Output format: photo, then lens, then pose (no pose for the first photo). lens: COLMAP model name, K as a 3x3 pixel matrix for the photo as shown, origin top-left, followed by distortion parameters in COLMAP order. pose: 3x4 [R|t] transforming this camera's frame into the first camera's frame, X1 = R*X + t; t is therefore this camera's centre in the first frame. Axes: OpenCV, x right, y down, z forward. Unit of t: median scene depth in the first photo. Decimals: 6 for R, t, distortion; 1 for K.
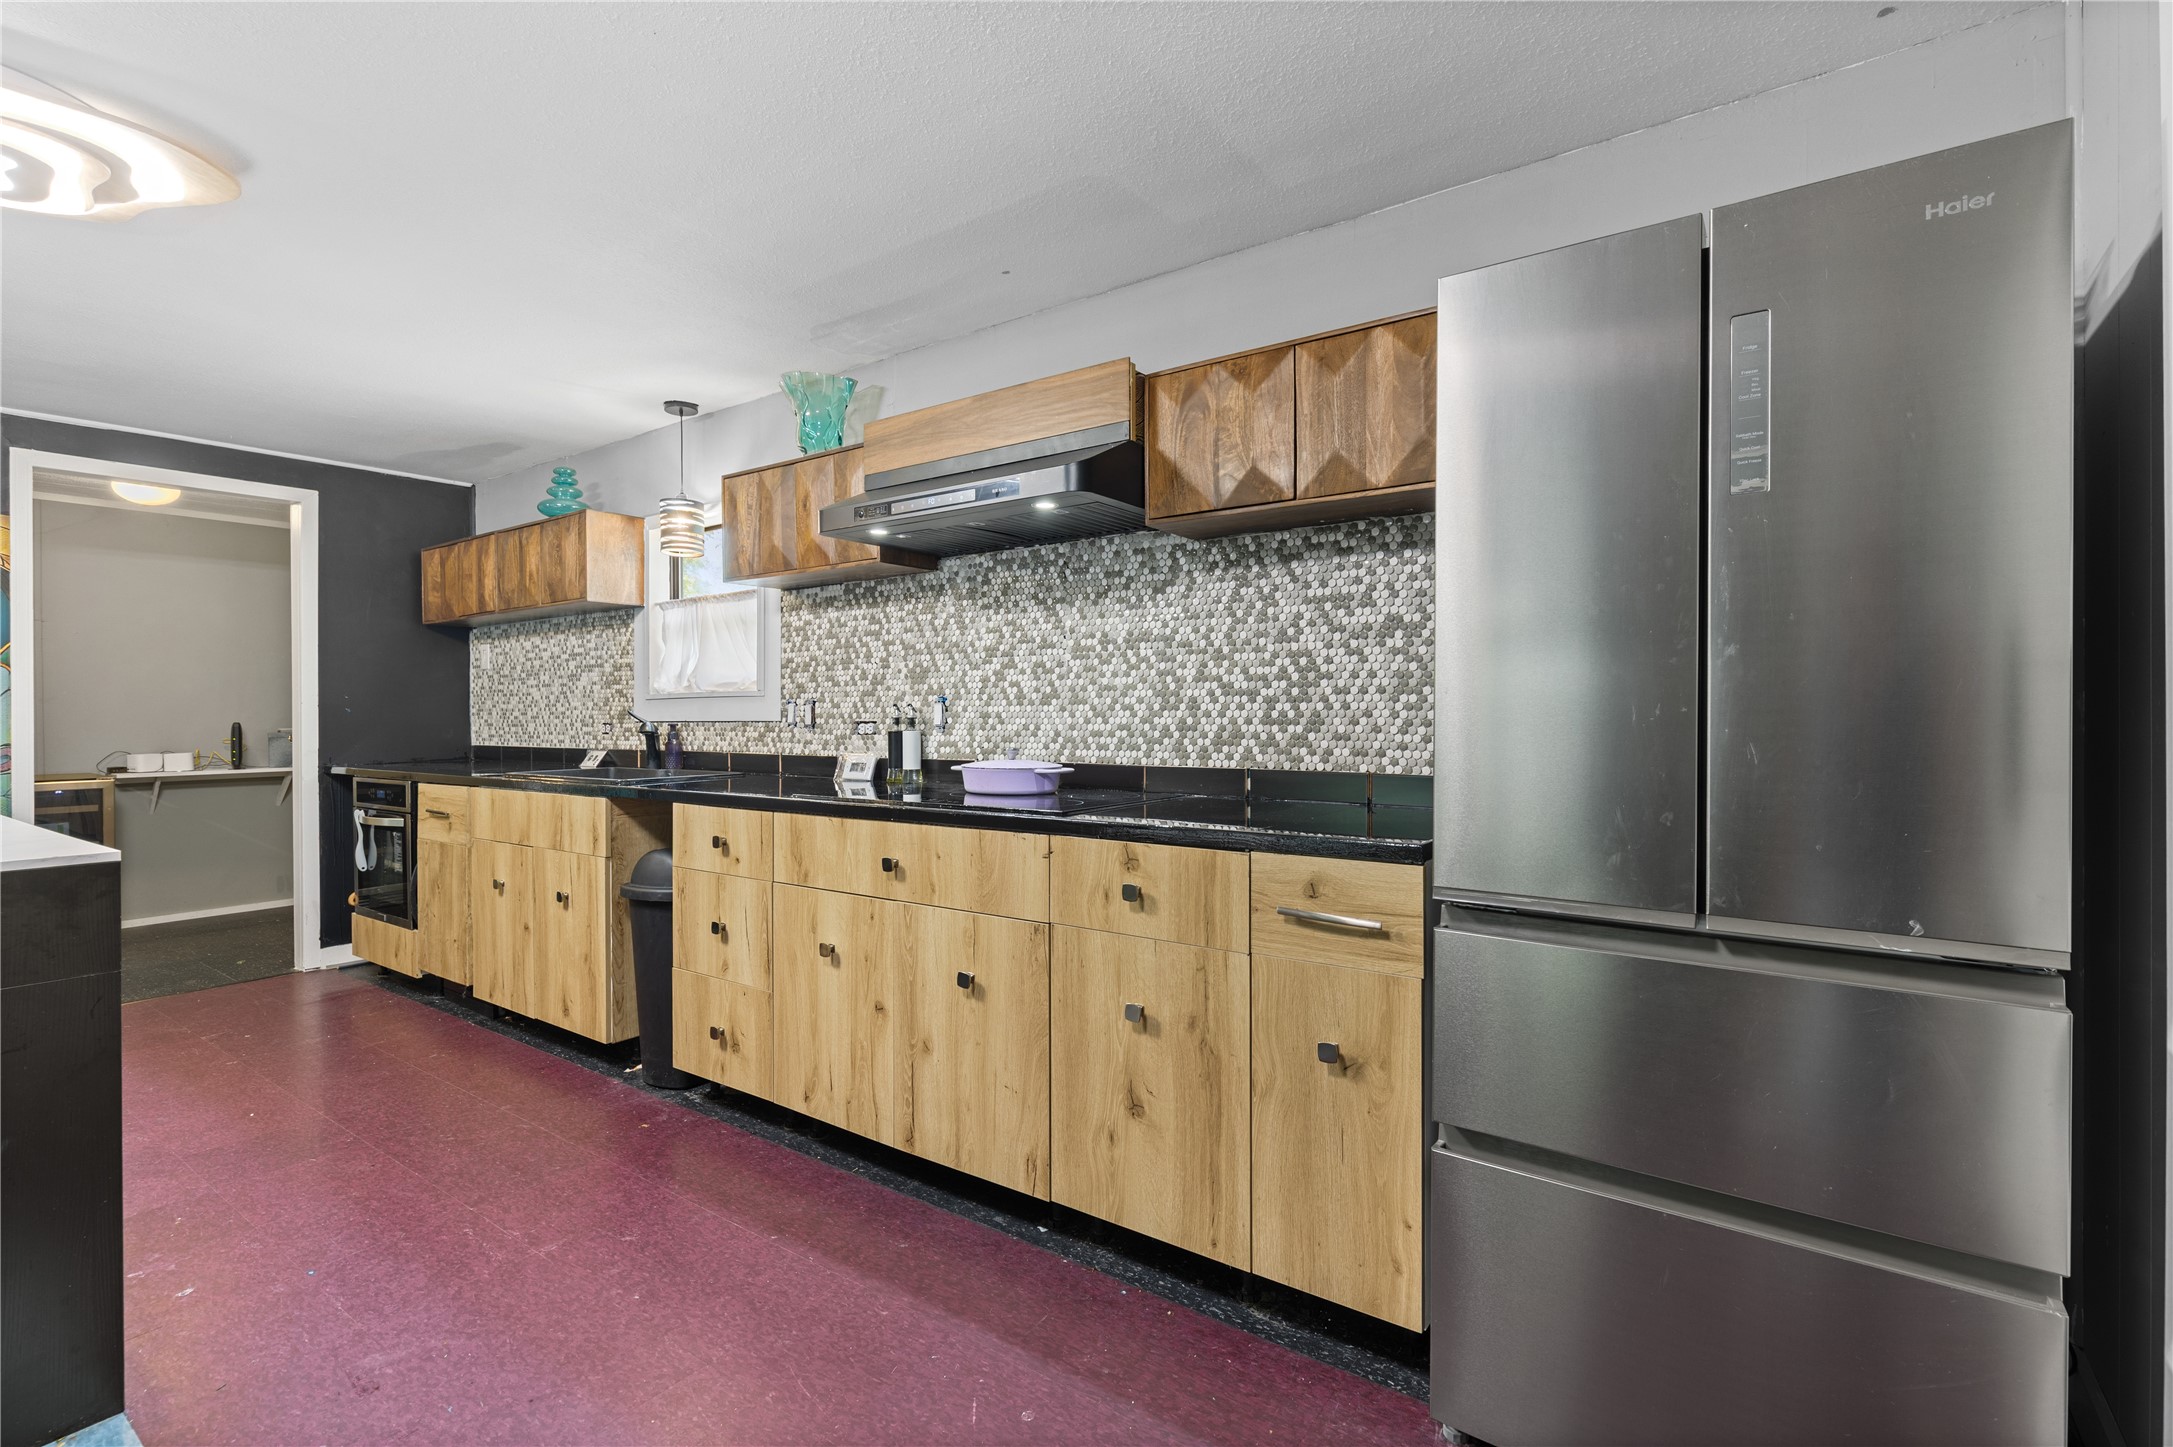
lens RADIAL K [[969.8, 0, 1109.6], [0, 969.8, 719.0], [0, 0, 1]] dist [0.001906, -0.002345]
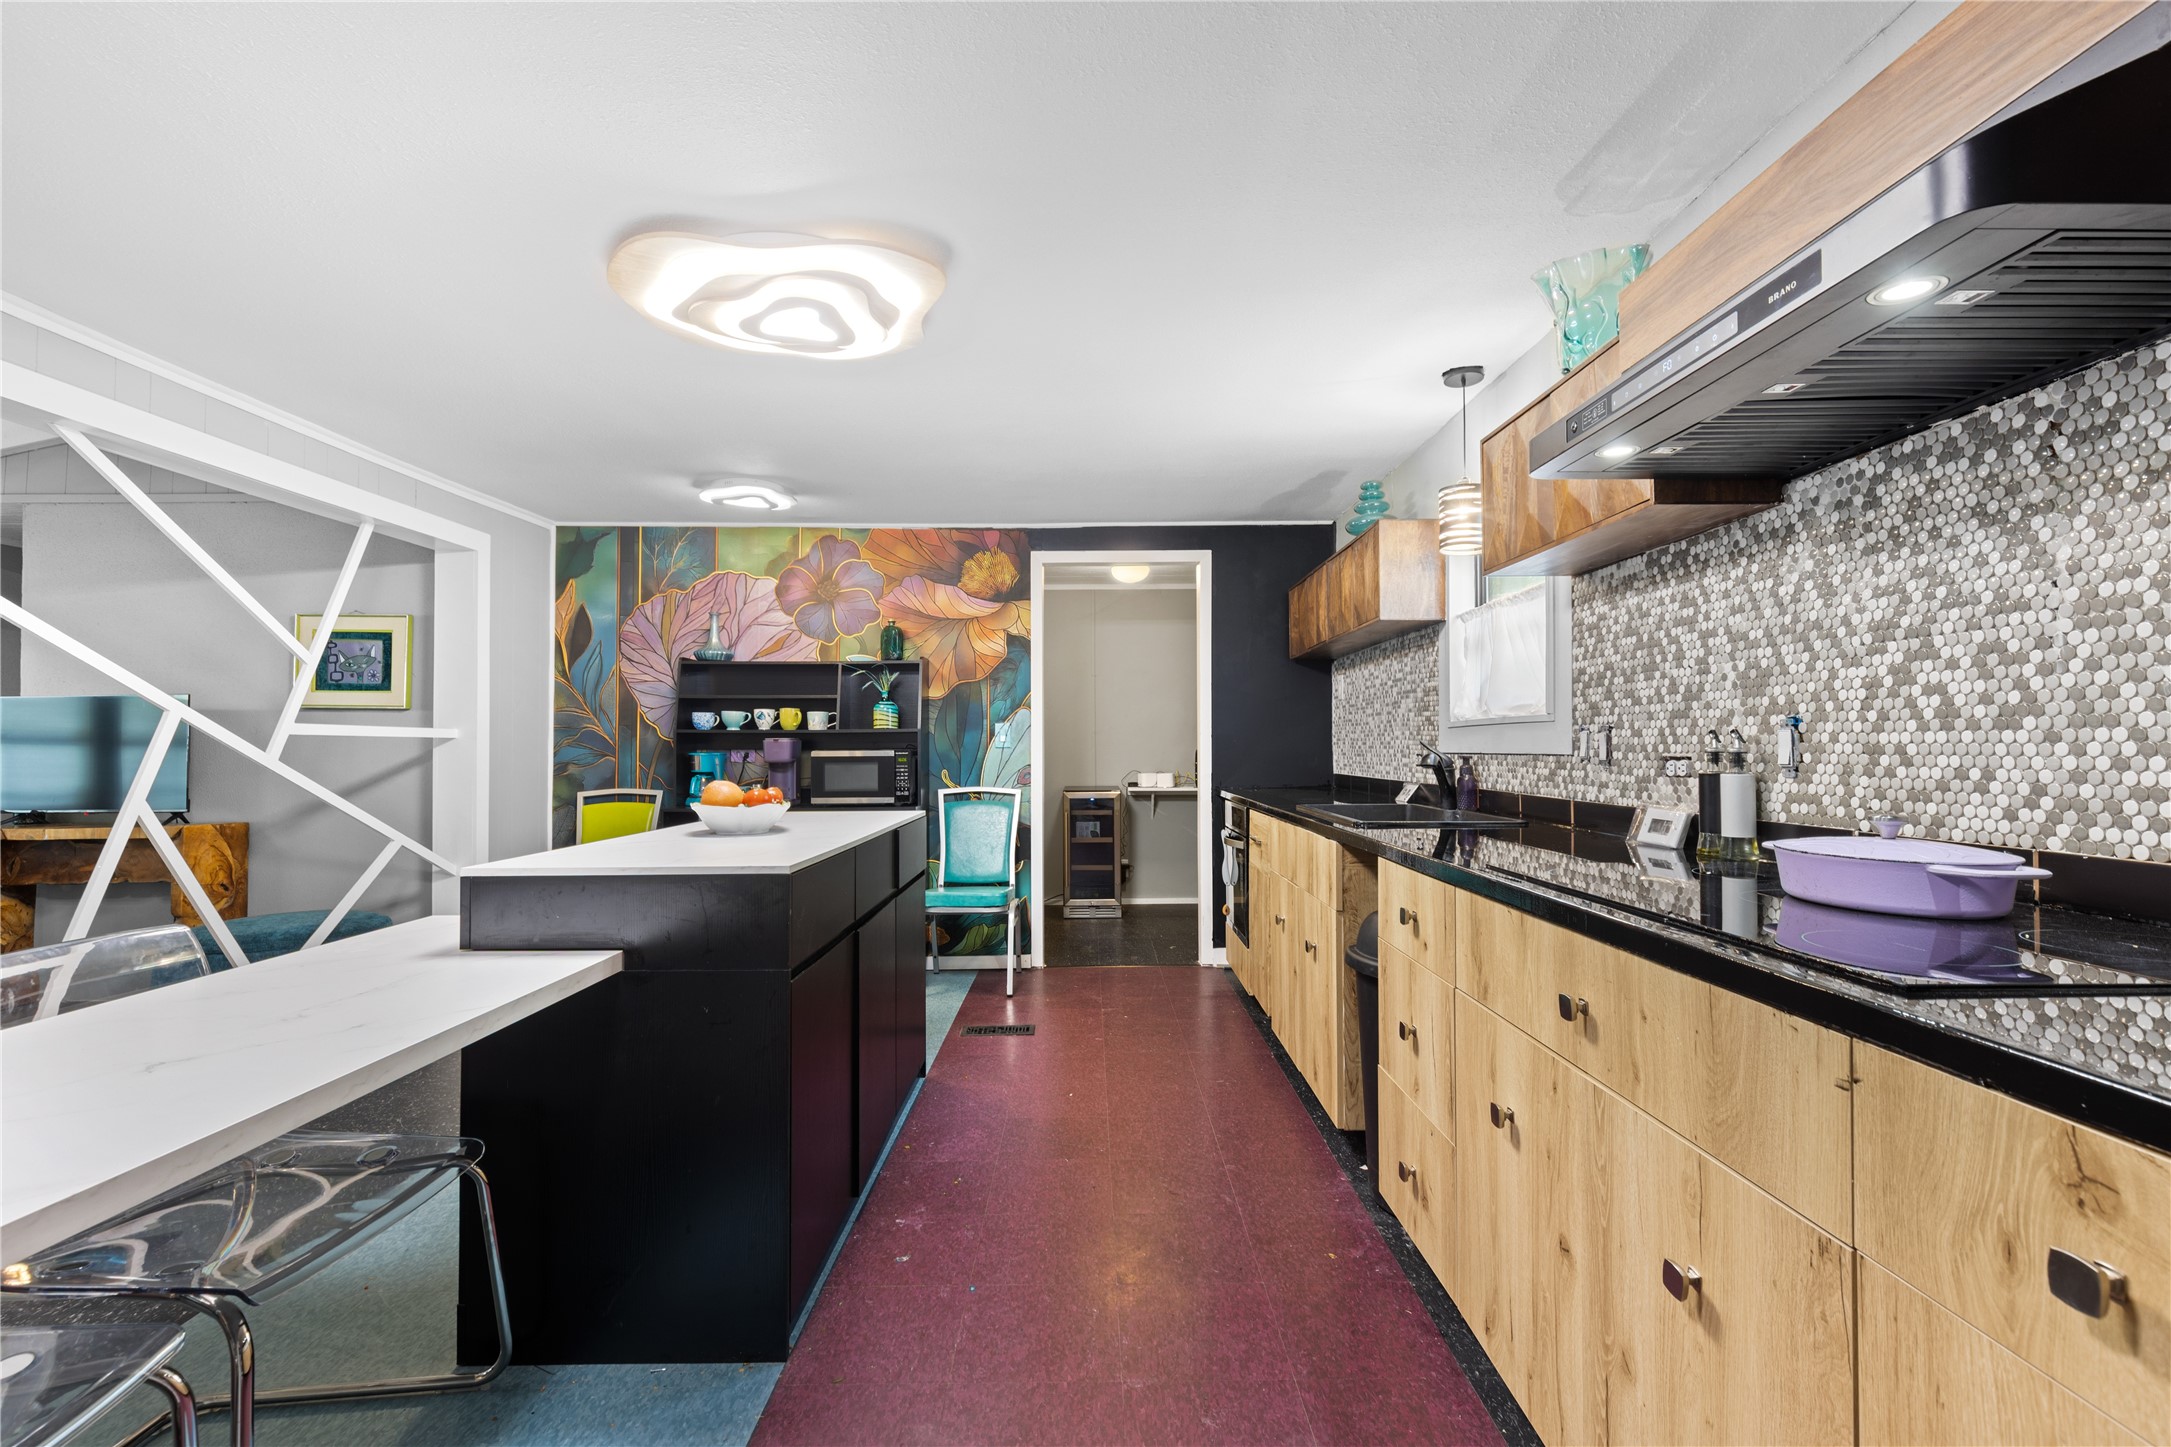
lens RADIAL K [[968.9, 0, 1093.6], [0, 968.9, 727.7], [0, 0, 1]] dist [0.001906, -0.002345]
pose [[0.573156, -0.012007, -0.819359, 0.066451], [-0.004122, 0.999838, -0.017535, -0.004613], [0.819436, 0.013428, 0.573013, 0.336130]]
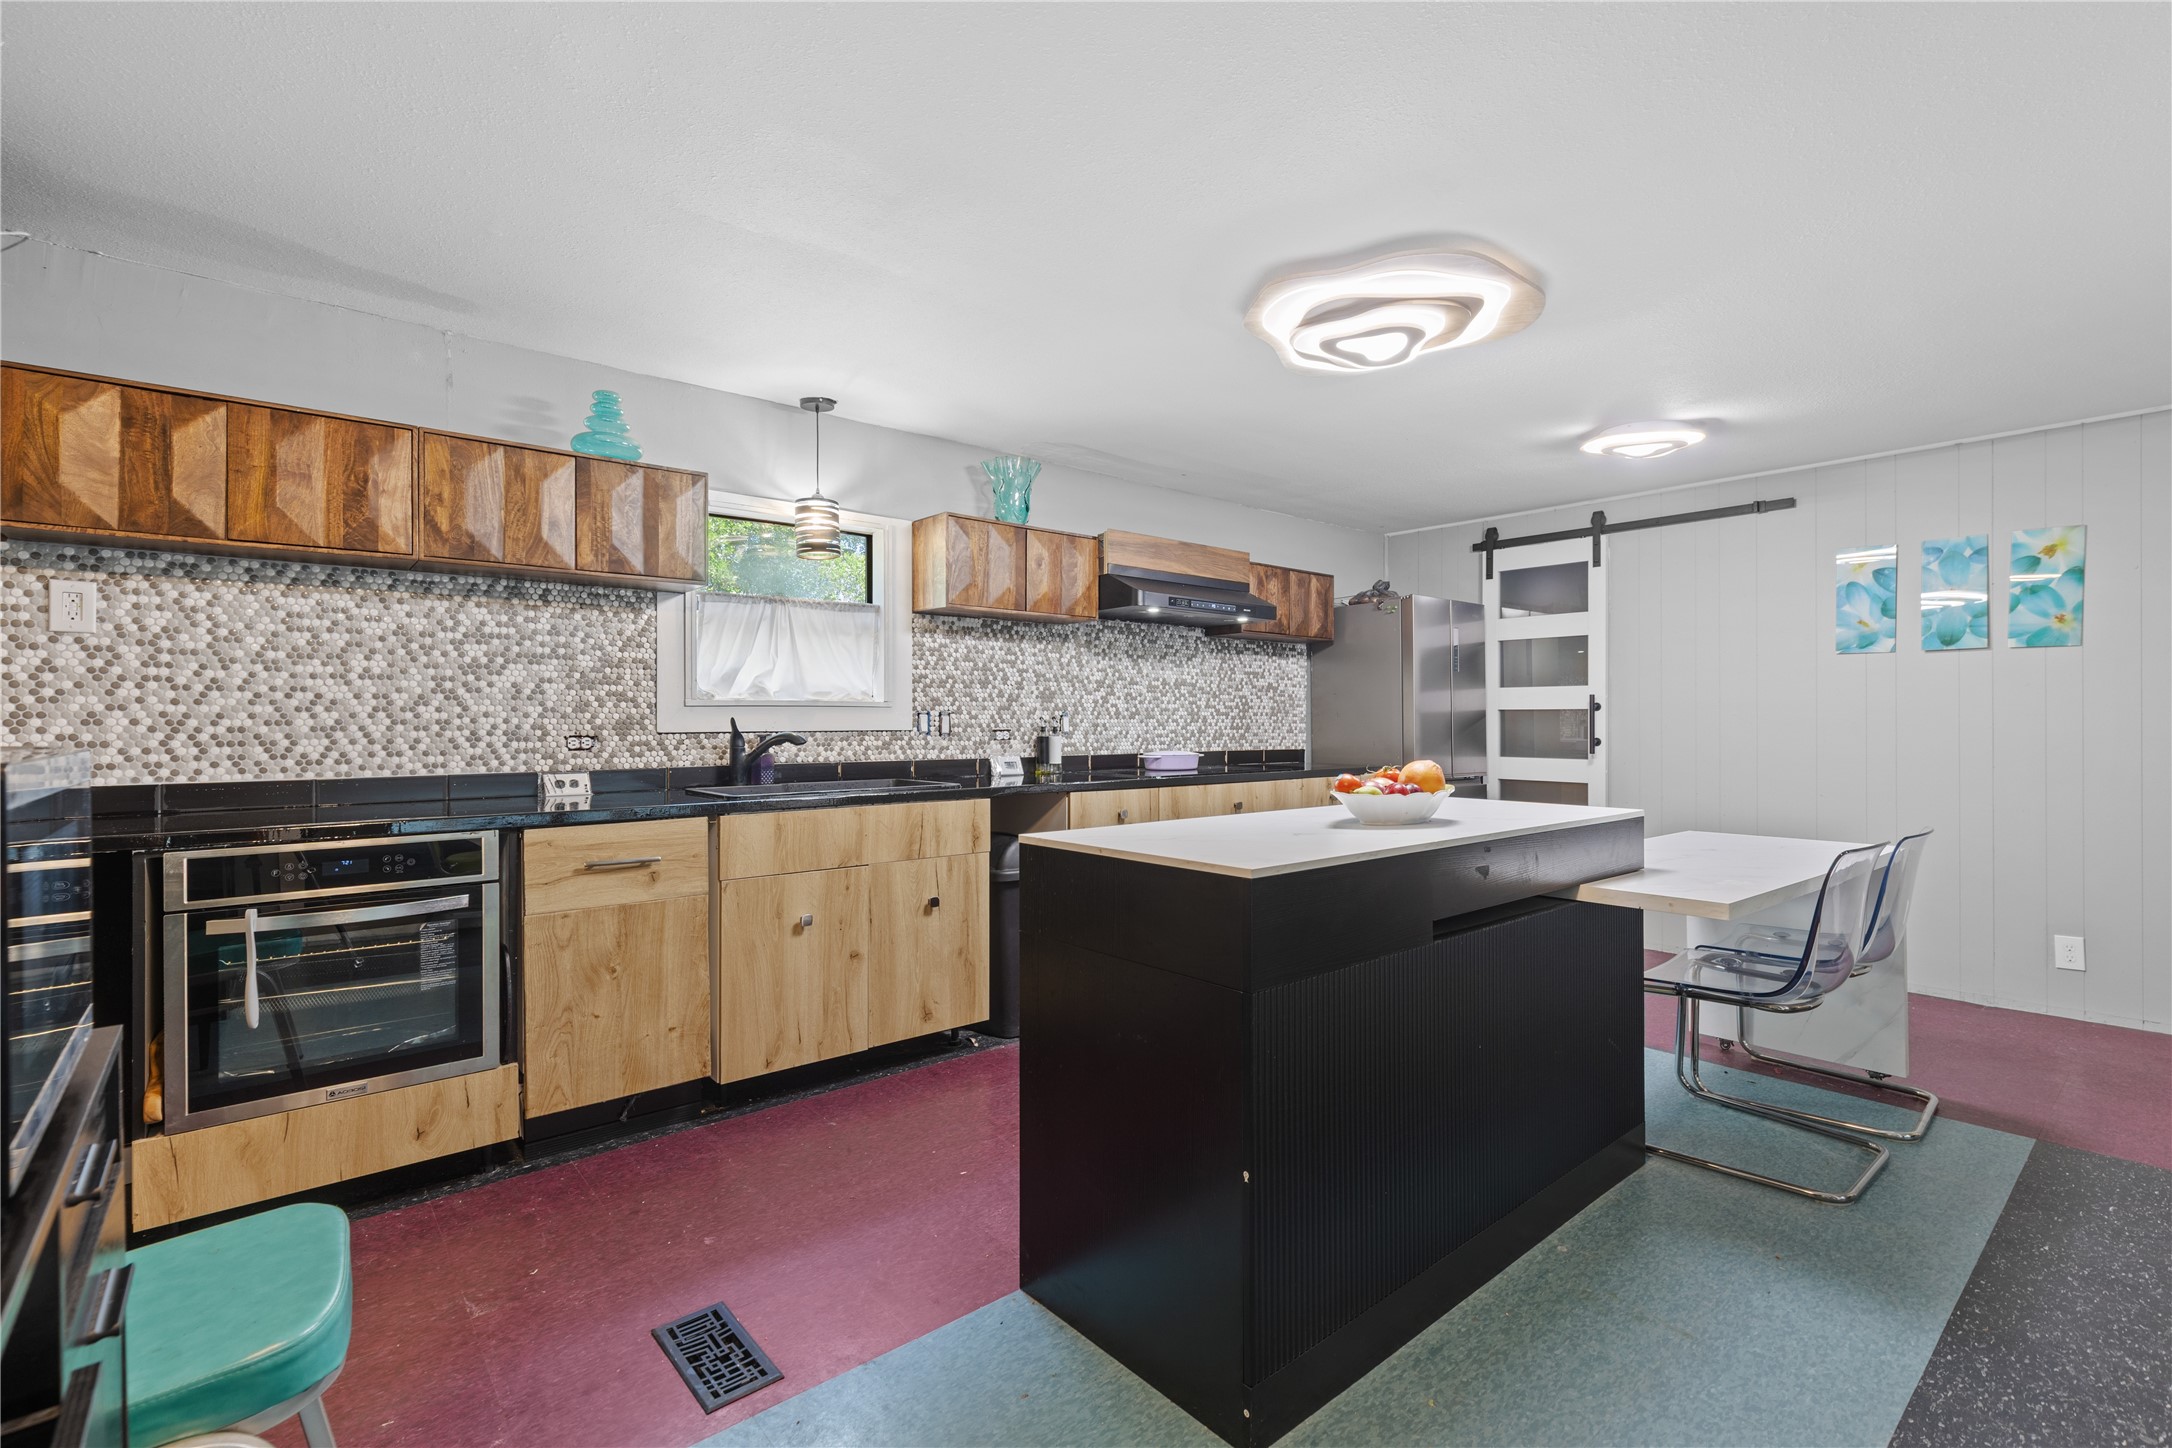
lens RADIAL K [[969.3, 0, 1095.6], [0, 969.3, 717.2], [0, 0, 1]] dist [0.001906, -0.002345]
pose [[0.256719, 0.009905, 0.966435, -1.616152], [0.005118, 0.999920, -0.011608, 0.001290], [-0.966473, 0.007926, 0.256647, 0.616227]]
